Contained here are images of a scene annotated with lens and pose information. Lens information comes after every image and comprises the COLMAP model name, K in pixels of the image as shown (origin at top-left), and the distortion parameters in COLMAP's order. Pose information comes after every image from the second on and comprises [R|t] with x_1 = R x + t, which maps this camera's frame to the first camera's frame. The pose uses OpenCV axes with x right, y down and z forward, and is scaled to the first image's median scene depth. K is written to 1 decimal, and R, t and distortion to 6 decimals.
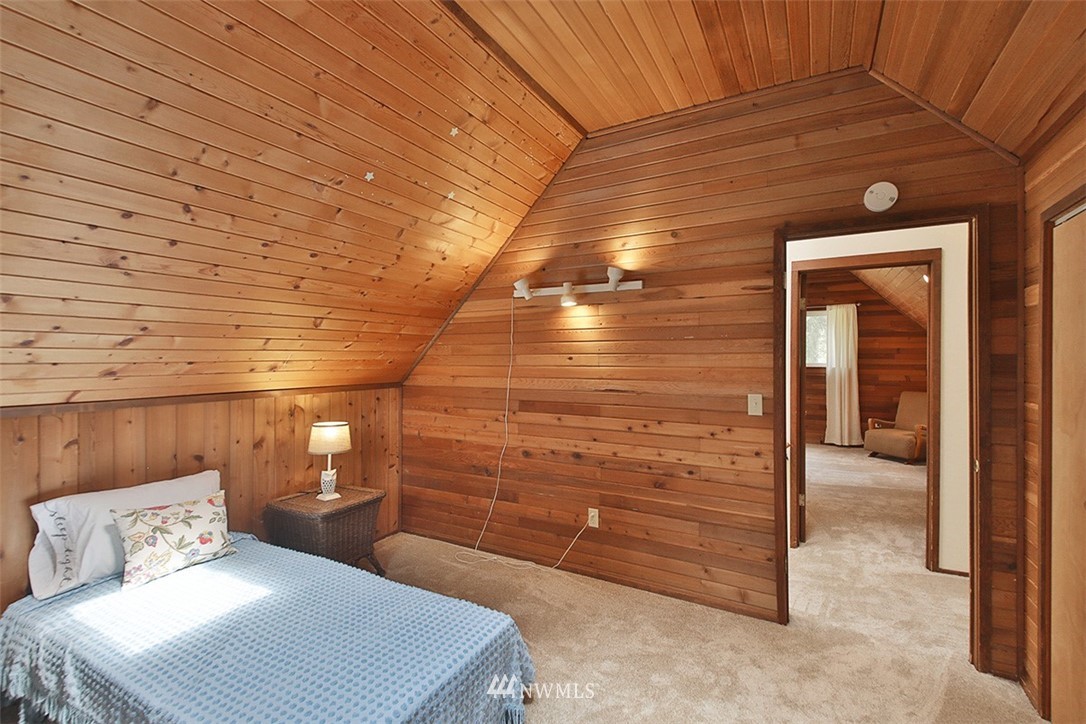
lens RADIAL K [[481.5, 0, 543.0], [0, 481.5, 362.0], [0, 0, 1]] dist [0.011774, -0.000255]
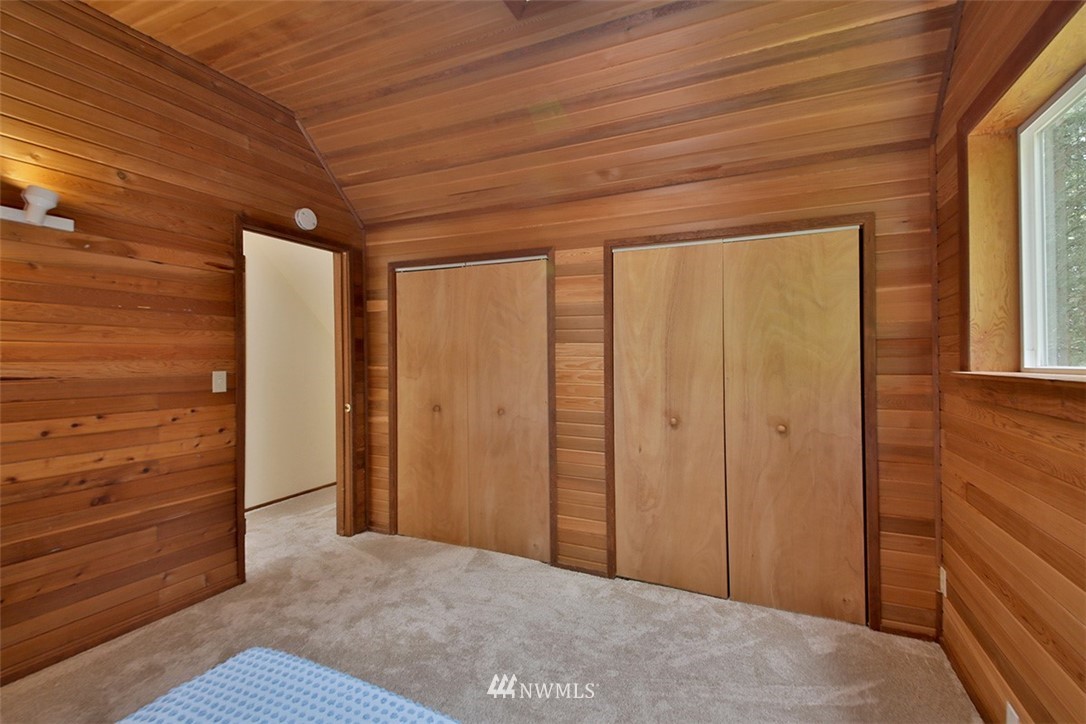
lens RADIAL K [[496.3, 0, 543.8], [0, 496.3, 353.6], [0, 0, 1]] dist [-0.000135, -0.000056]
pose [[-0.087053, 0.007146, 0.996178, -0.635698], [0.002422, 0.999973, -0.006962, 0.037219], [-0.996201, 0.001807, -0.087068, 0.408414]]
